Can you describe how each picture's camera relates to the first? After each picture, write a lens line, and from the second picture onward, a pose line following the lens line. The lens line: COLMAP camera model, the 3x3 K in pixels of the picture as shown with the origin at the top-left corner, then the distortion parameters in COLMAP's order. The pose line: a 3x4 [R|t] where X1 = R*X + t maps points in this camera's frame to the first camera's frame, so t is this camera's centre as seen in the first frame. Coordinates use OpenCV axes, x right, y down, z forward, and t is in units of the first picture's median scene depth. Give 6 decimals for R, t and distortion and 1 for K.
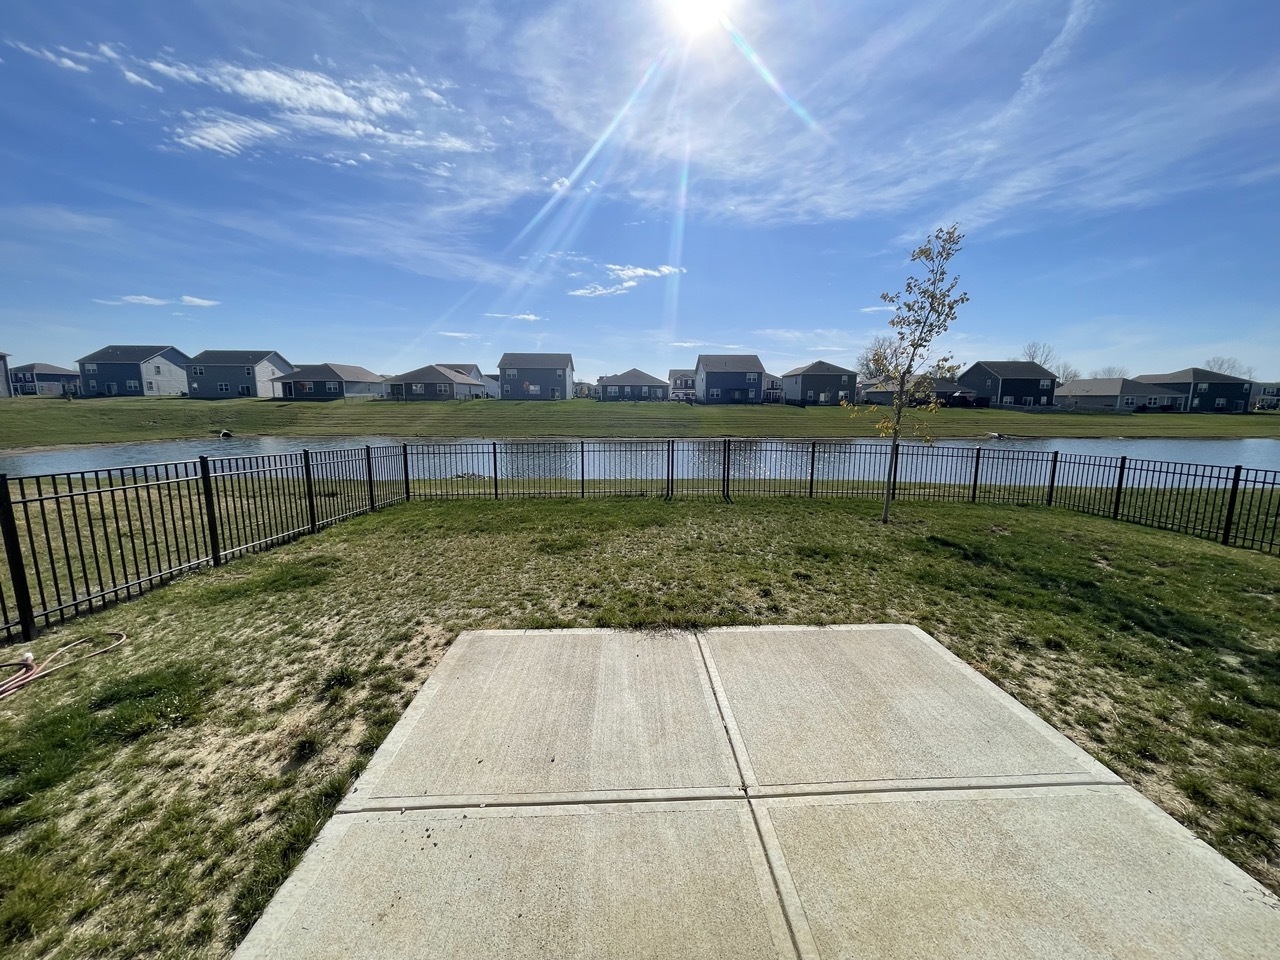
lens RADIAL K [[518.8, 0, 645.9], [0, 518.8, 476.9], [0, 0, 1]] dist [-0.000527, -0.000321]
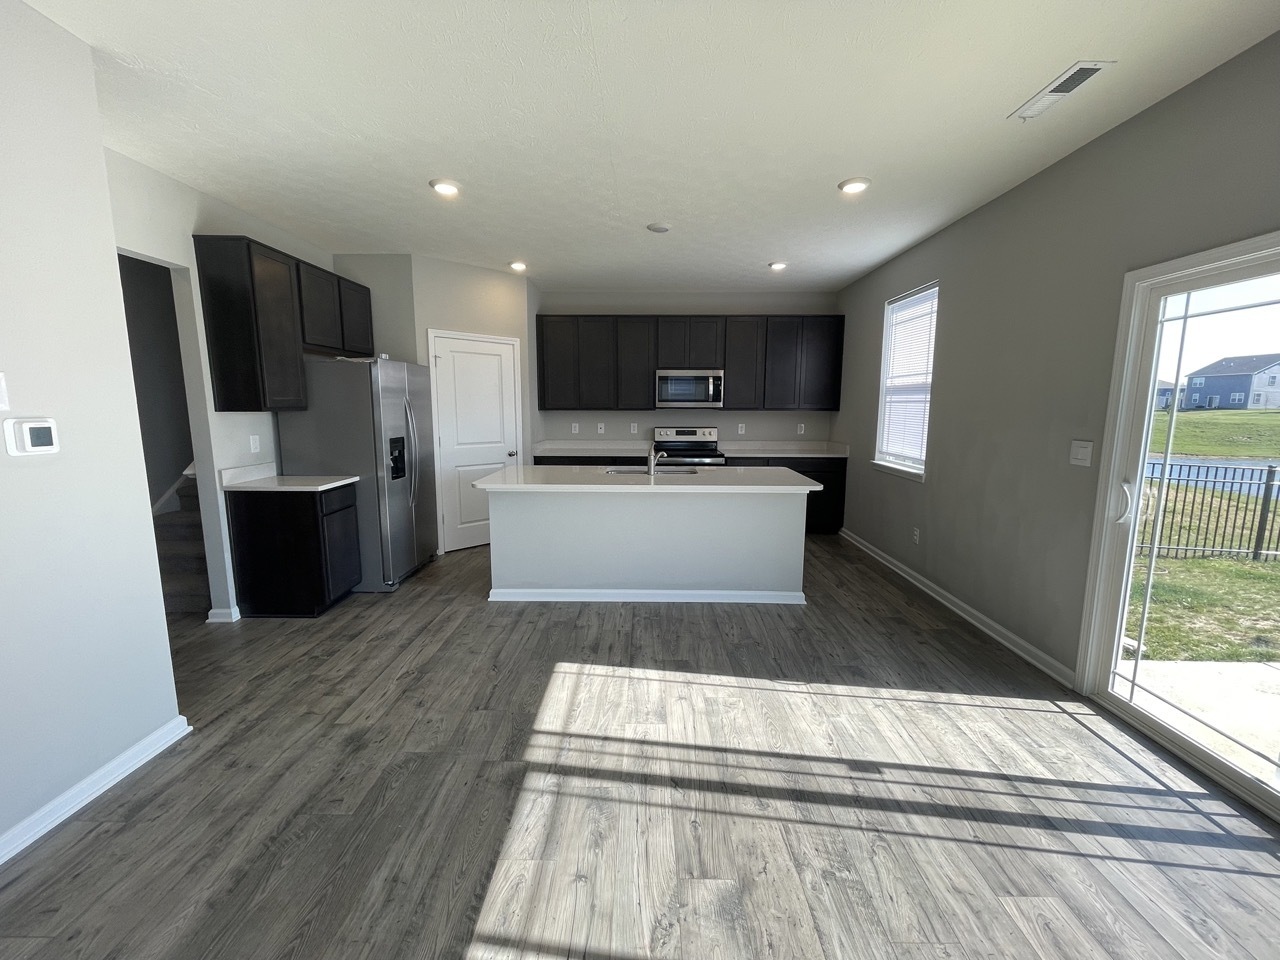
lens RADIAL K [[518.8, 0, 642.4], [0, 518.8, 481.2], [0, 0, 1]] dist [-0.000527, -0.000321]
pose [[-0.050385, 0.142590, -0.988499, 0.369490], [-0.157728, 0.976199, 0.148855, 0.040557], [0.986196, 0.163414, -0.026696, -0.359123]]
